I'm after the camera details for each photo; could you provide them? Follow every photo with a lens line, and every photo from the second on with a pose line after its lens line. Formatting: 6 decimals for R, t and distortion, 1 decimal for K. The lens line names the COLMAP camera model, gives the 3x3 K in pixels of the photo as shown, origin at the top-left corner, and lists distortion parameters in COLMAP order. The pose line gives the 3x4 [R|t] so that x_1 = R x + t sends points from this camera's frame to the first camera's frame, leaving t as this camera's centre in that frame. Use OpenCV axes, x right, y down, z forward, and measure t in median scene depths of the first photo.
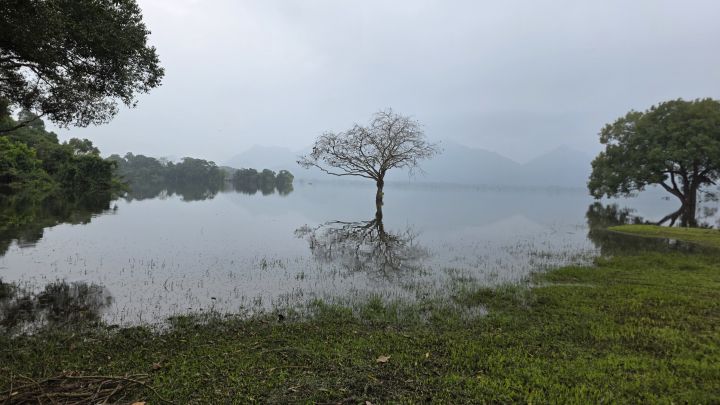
lens RADIAL K [[468.1, 0, 367.4], [0, 468.1, 205.2], [0, 0, 1]] dist [0.070703, -0.070782]
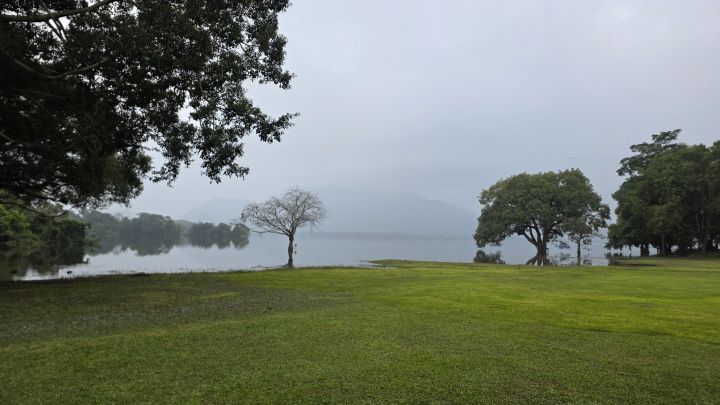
lens RADIAL K [[468.1, 0, 367.4], [0, 468.1, 205.2], [0, 0, 1]] dist [0.070703, -0.070782]
pose [[0.996679, -0.006145, 0.081194, 0.088762], [0.015018, 0.993915, -0.109121, 0.007653], [-0.080030, 0.109978, 0.990707, -0.263665]]
